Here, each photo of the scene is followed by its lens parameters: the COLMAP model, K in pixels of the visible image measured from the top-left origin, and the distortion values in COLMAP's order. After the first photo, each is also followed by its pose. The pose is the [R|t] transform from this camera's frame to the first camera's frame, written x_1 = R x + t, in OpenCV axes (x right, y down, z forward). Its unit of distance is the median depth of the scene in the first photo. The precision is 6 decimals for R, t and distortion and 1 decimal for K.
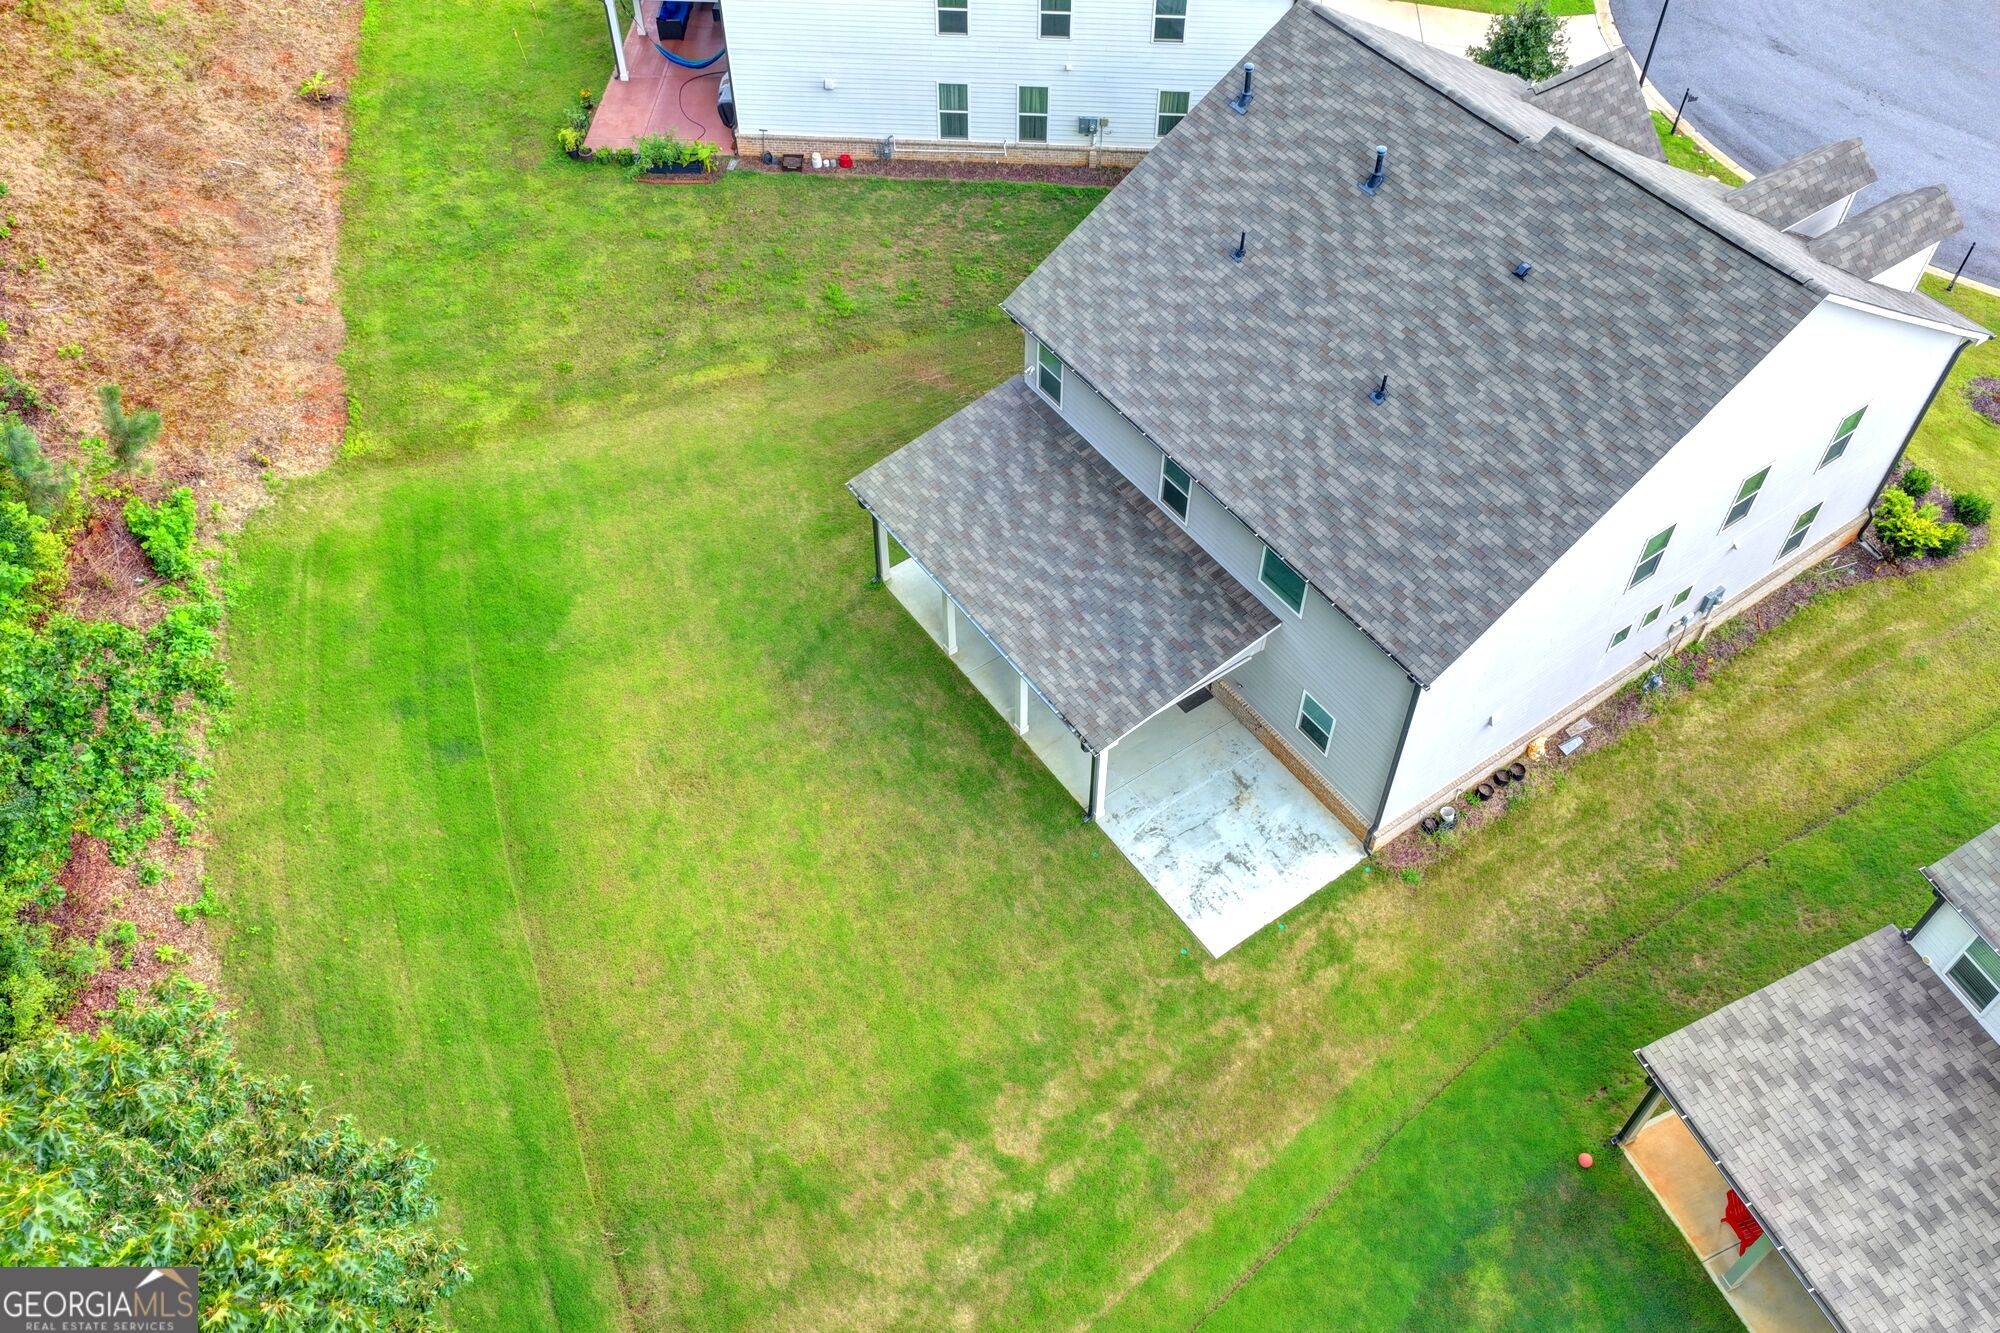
lens RADIAL K [[1663.5, 0, 999.4], [0, 1663.5, 661.5], [0, 0, 1]] dist [-0.018157, 0.047482]
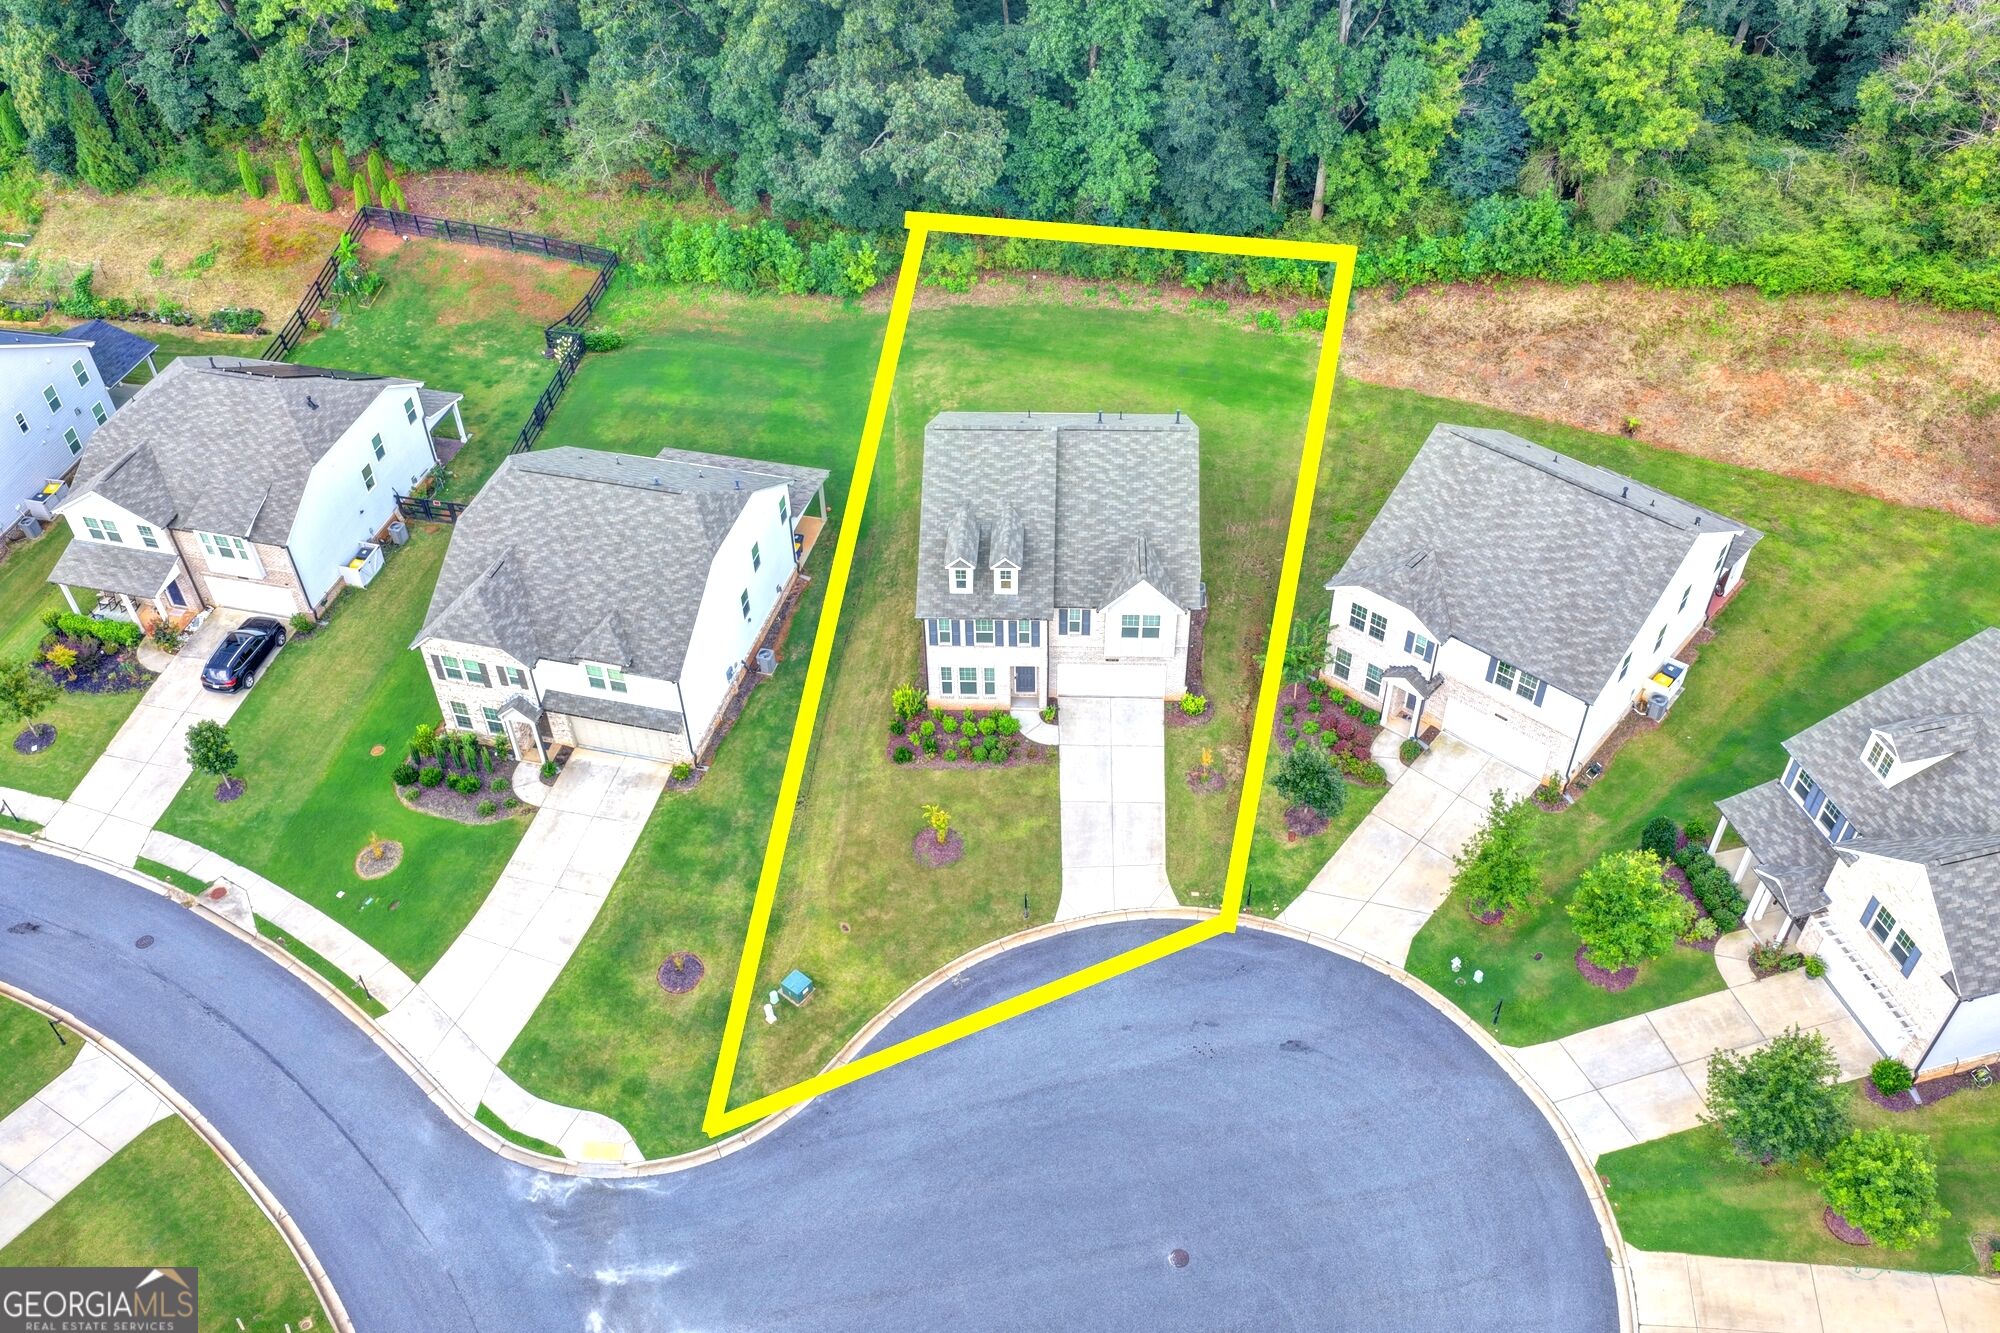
lens RADIAL K [[1663.5, 0, 999.4], [0, 1663.5, 661.5], [0, 0, 1]] dist [-0.018157, 0.047482]
pose [[-0.608877, 0.544990, -0.576416, 1.877909], [-0.599920, 0.159057, 0.784090, -2.020088], [0.519004, 0.823217, 0.230104, 0.631867]]
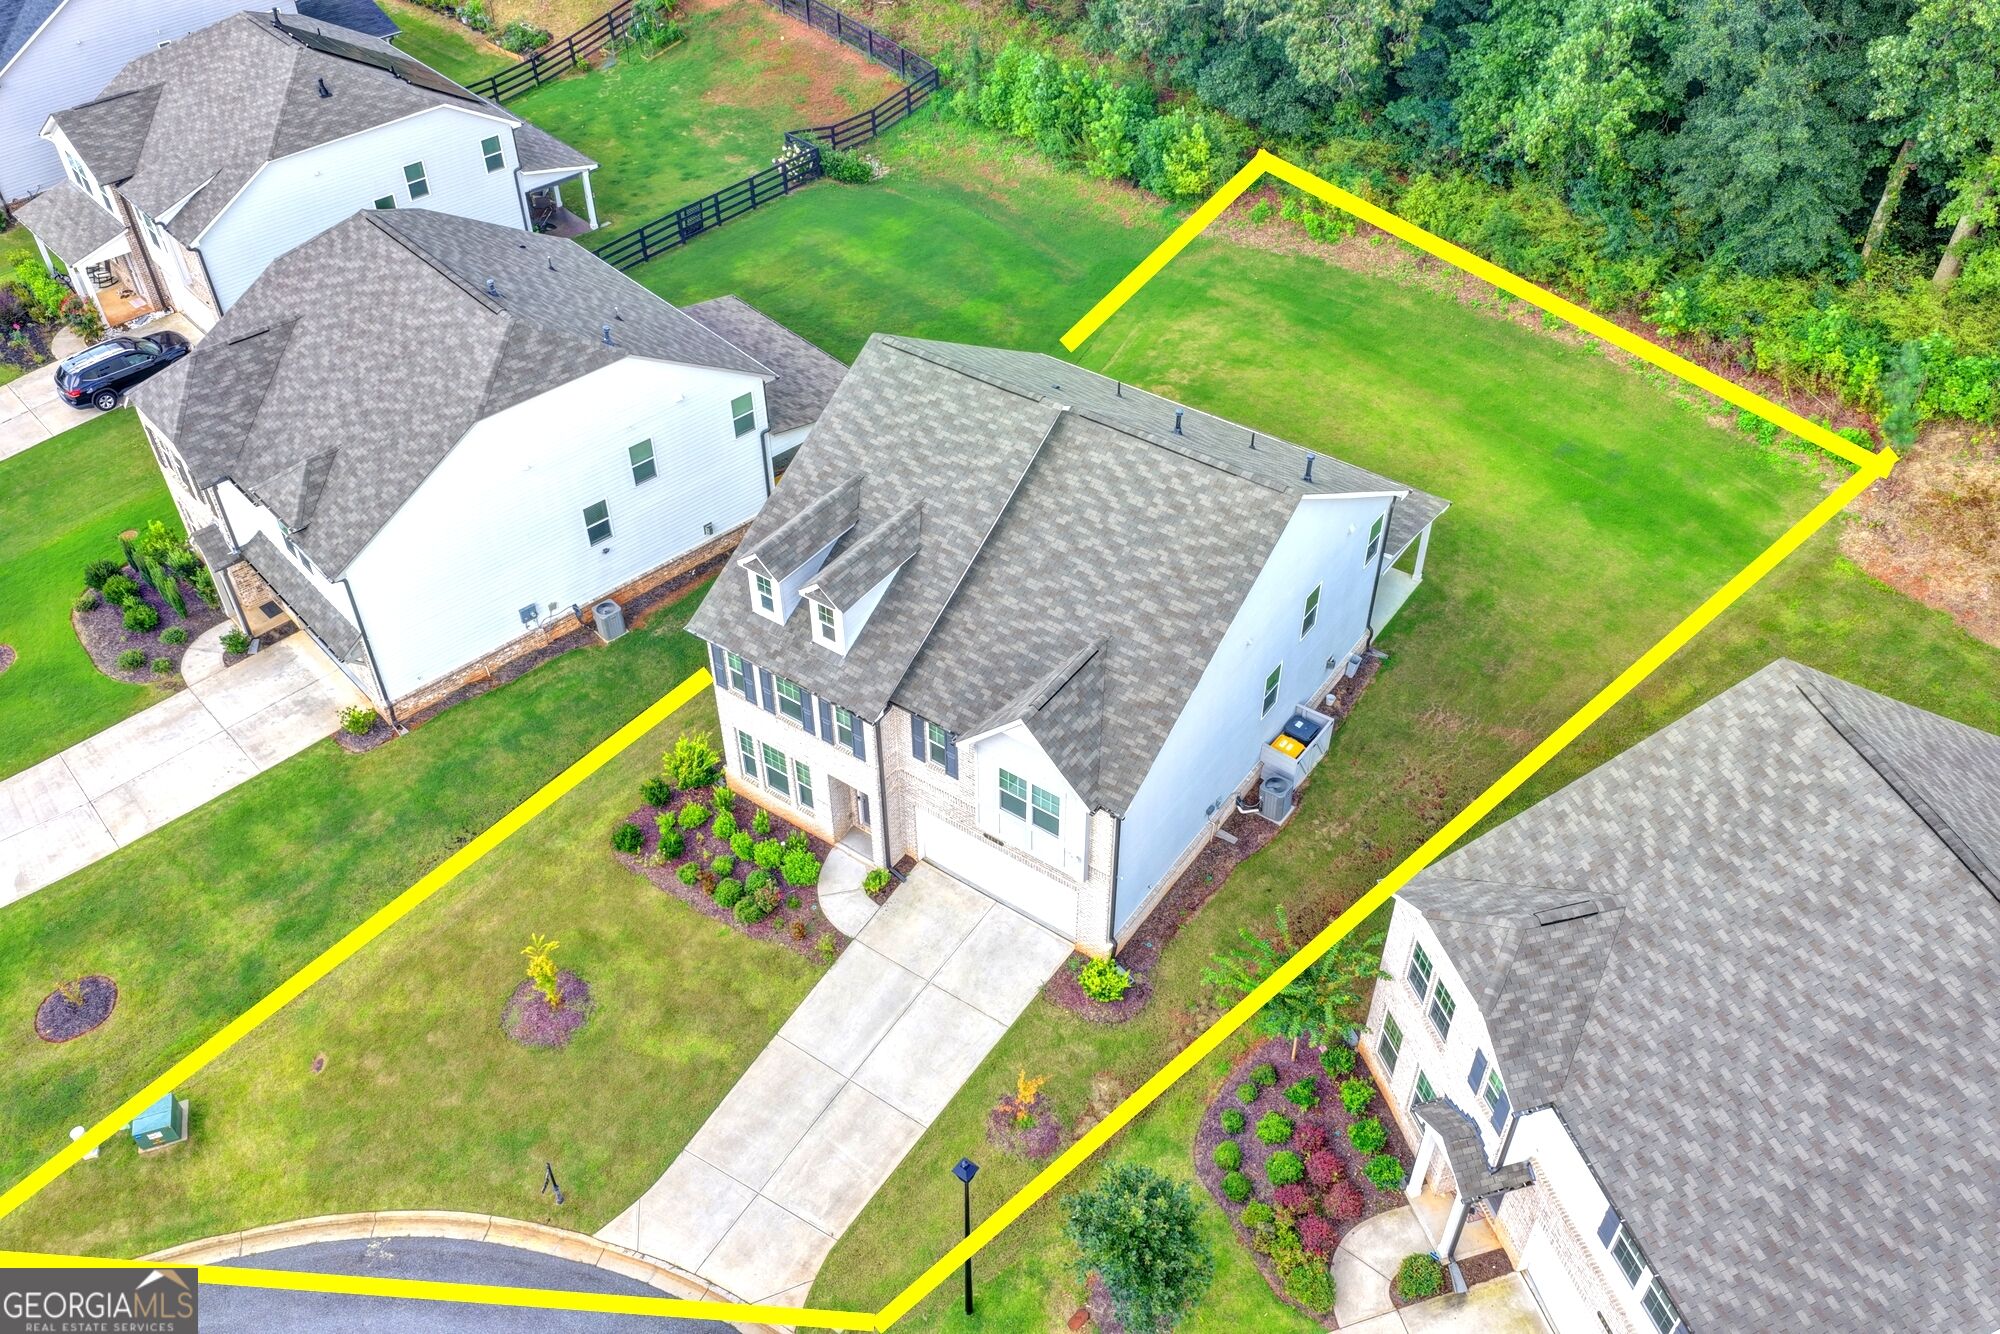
lens RADIAL K [[1663.5, 0, 999.4], [0, 1663.5, 662.0], [0, 0, 1]] dist [-0.018157, 0.047482]
pose [[-0.941964, 0.228392, -0.246050, 0.715701], [-0.255269, -0.011259, 0.966805, -1.512736], [0.218040, 0.973504, 0.068907, 1.030096]]
